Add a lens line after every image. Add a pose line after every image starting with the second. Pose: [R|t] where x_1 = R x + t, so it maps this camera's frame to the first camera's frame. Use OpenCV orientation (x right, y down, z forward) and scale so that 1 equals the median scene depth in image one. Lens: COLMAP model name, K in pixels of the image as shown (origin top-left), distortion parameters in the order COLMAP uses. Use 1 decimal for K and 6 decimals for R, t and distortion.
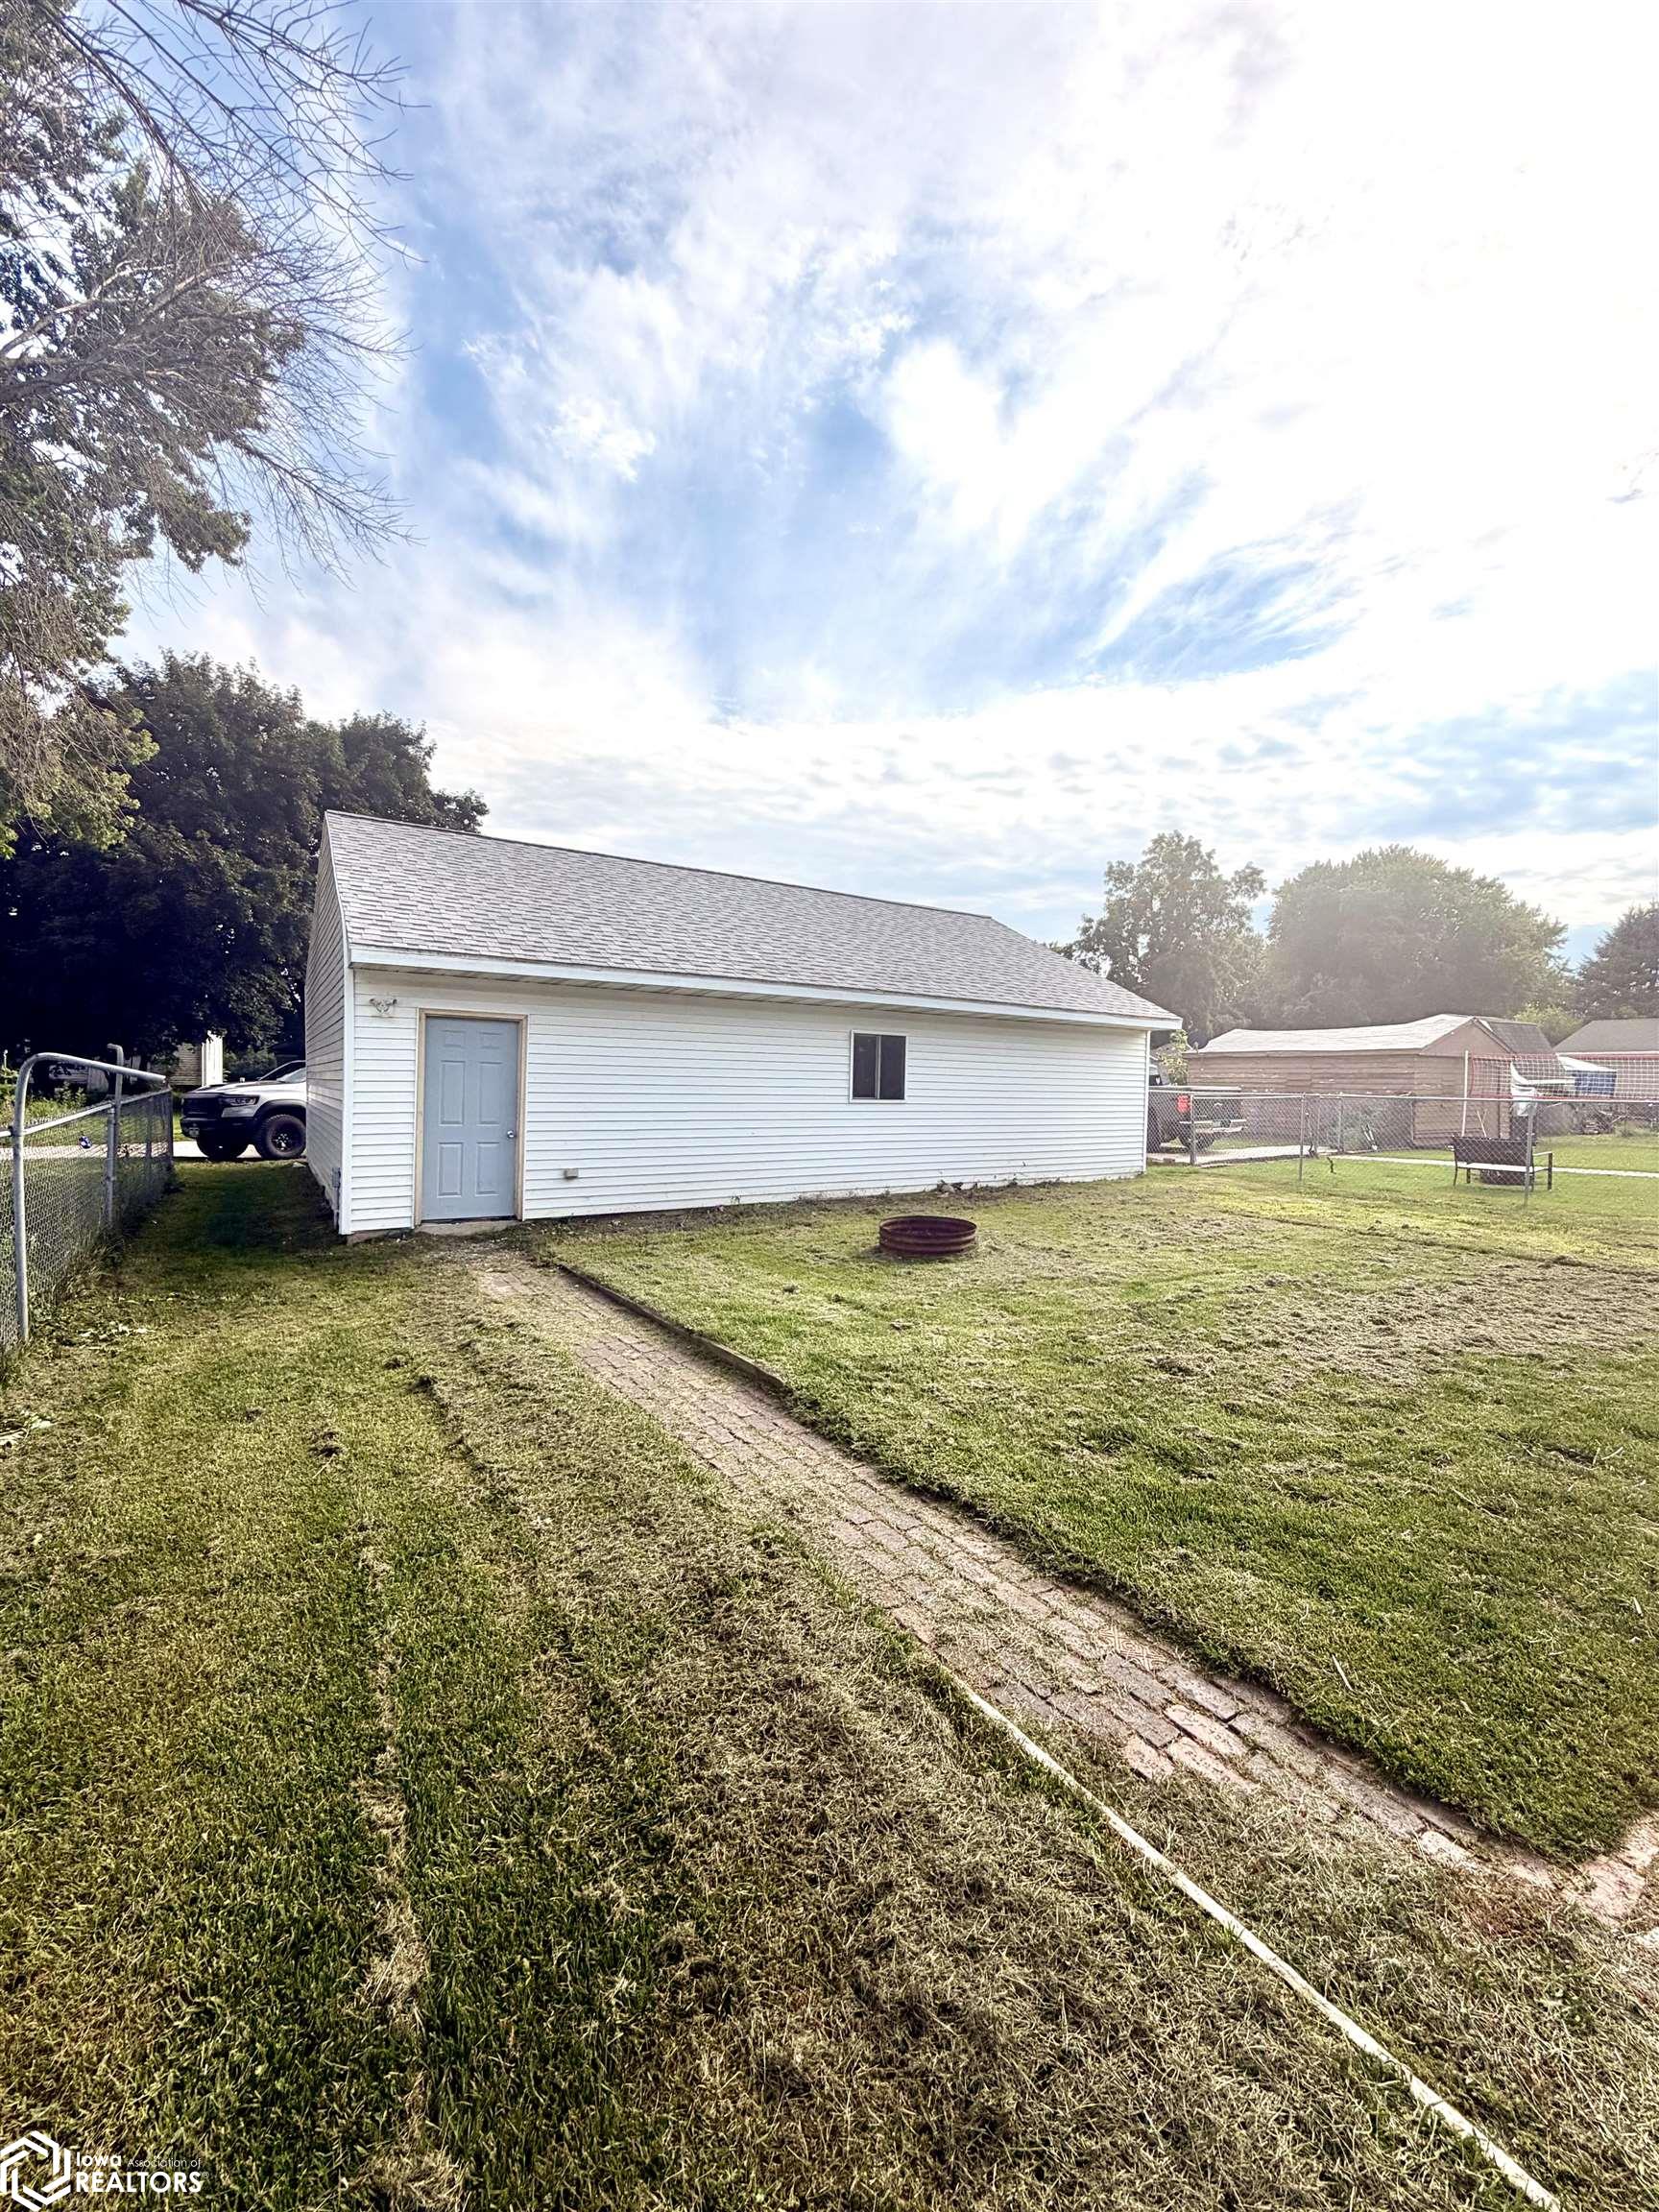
lens RADIAL K [[880.3, 0, 829.5], [0, 880.3, 1106.0], [0, 0, 1]] dist [0.001818, -0.000457]
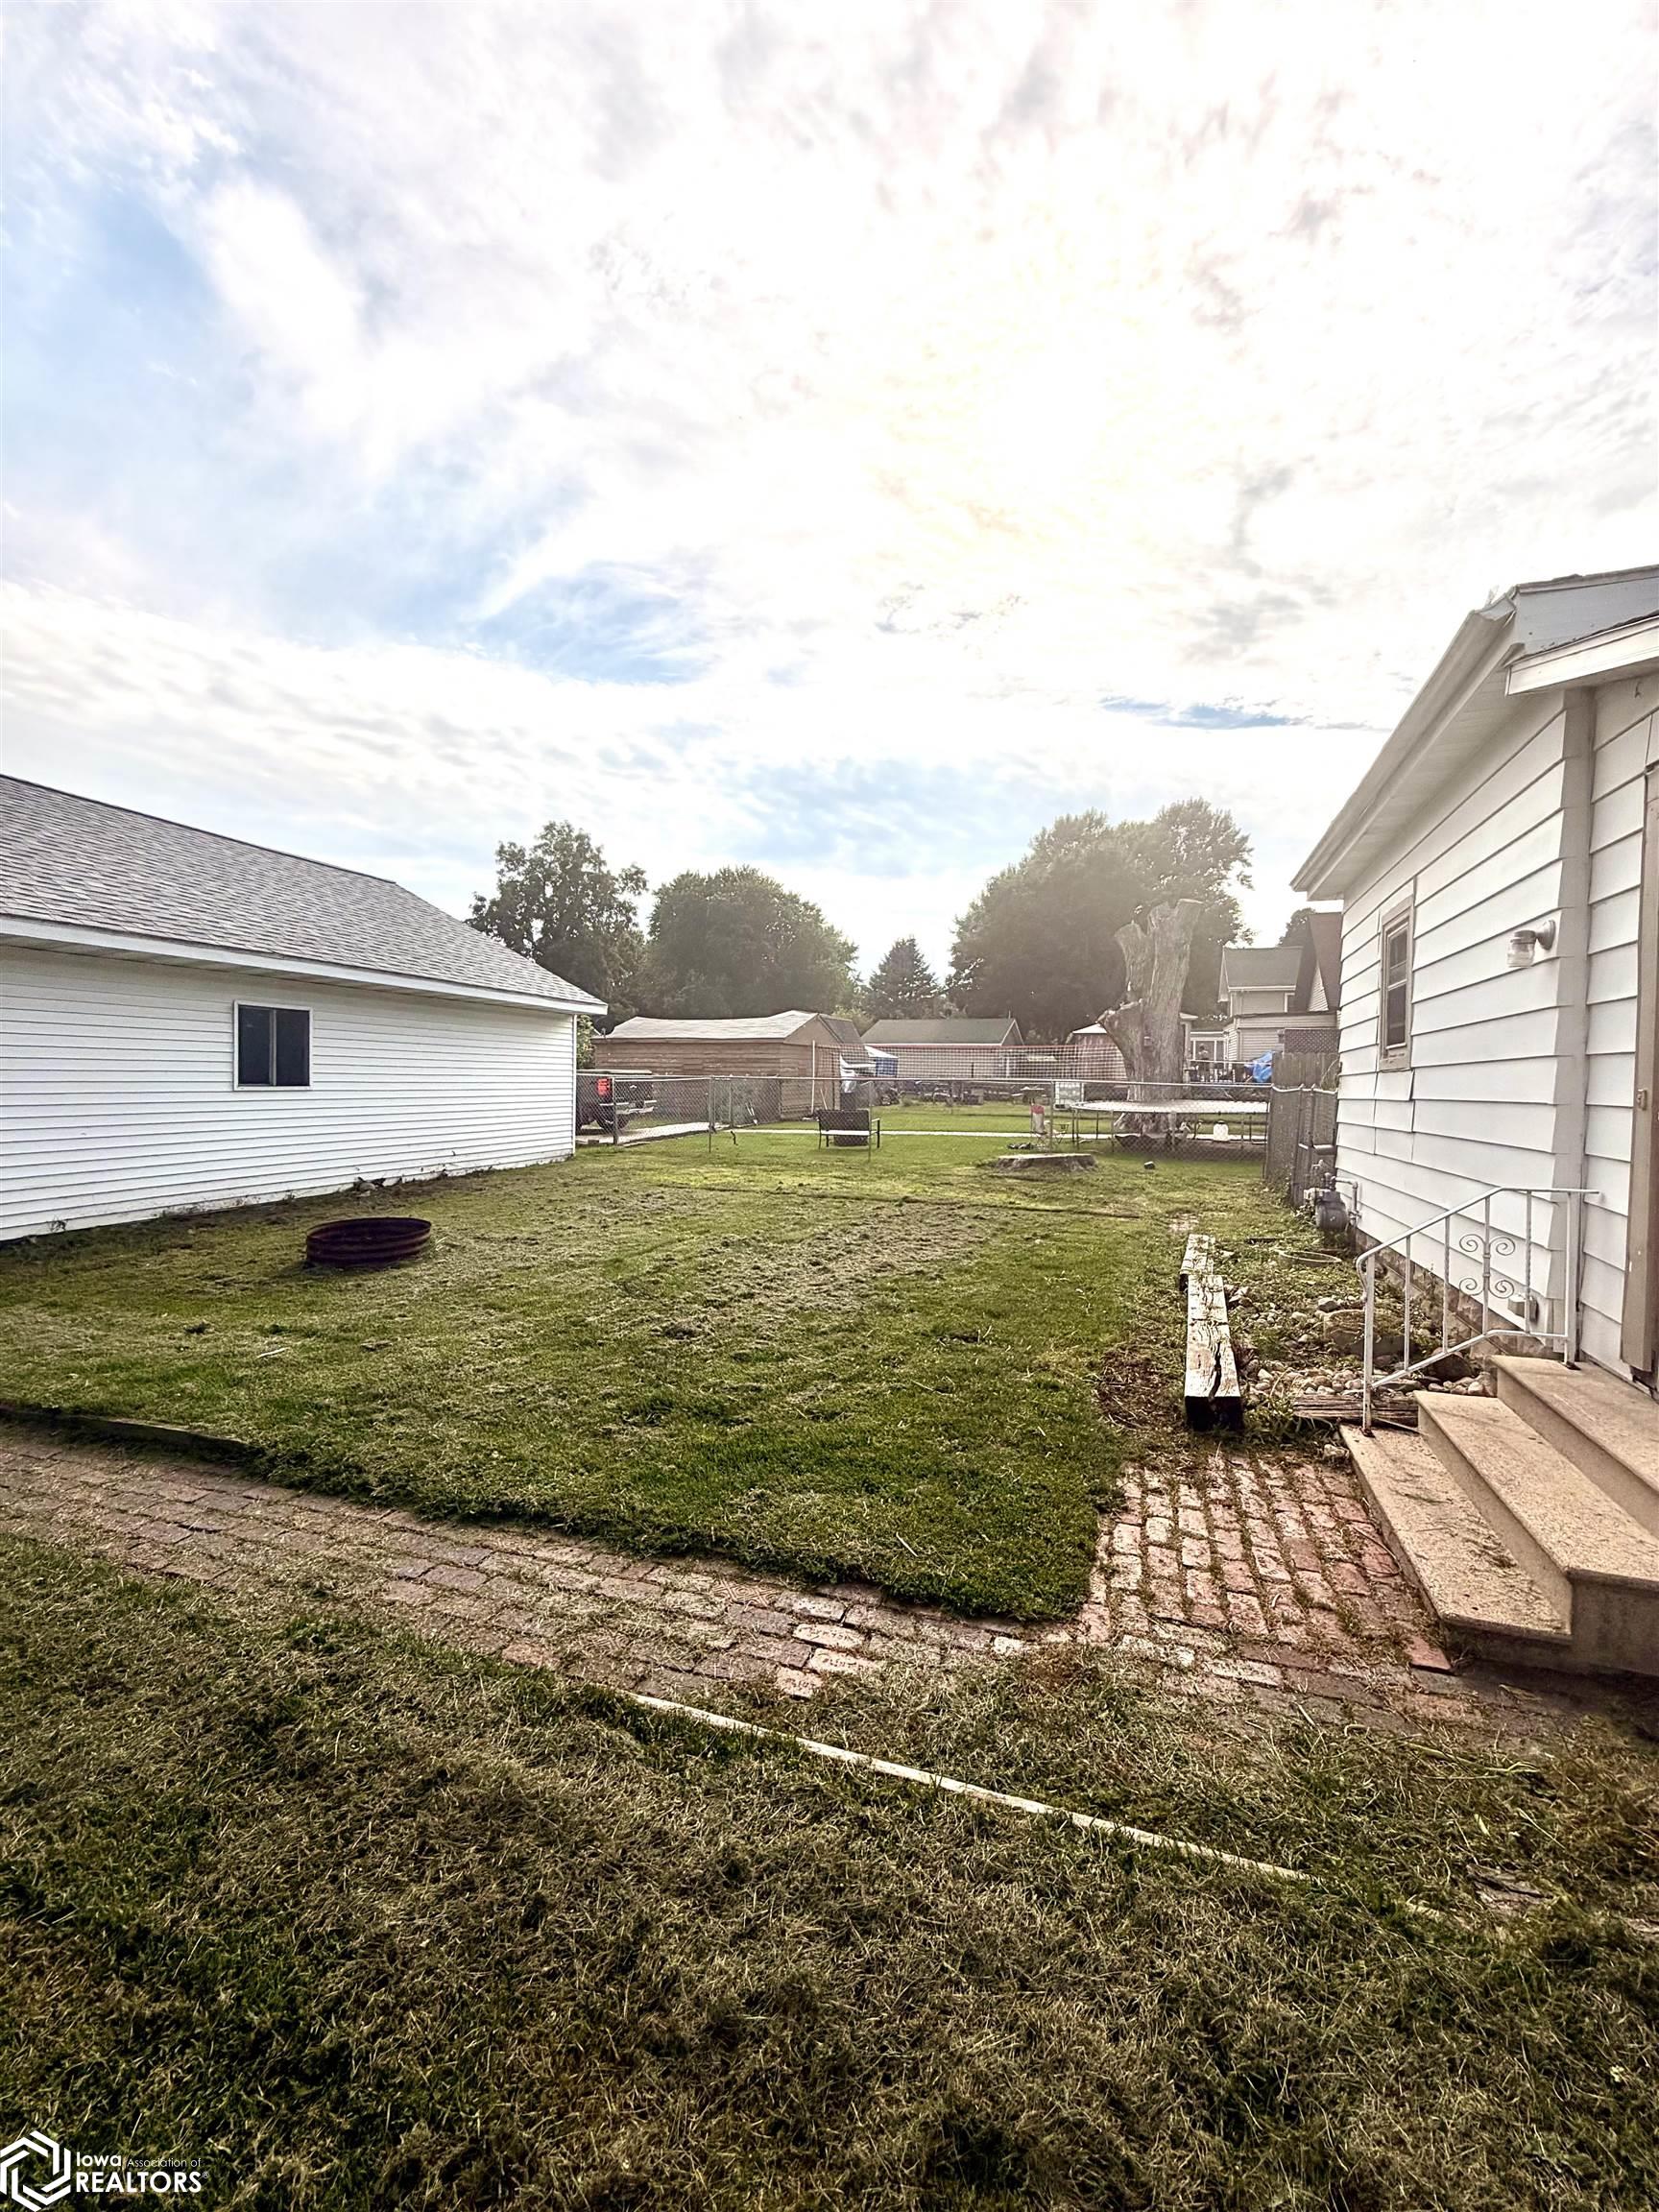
lens RADIAL K [[882.7, 0, 831.3], [0, 882.7, 1101.0], [0, 0, 1]] dist [-0.002183, 0.000836]
pose [[0.784270, -0.025590, 0.619892, -0.106951], [0.018789, 0.999670, 0.017496, 0.004380], [-0.620136, -0.002074, 0.784492, 0.052395]]
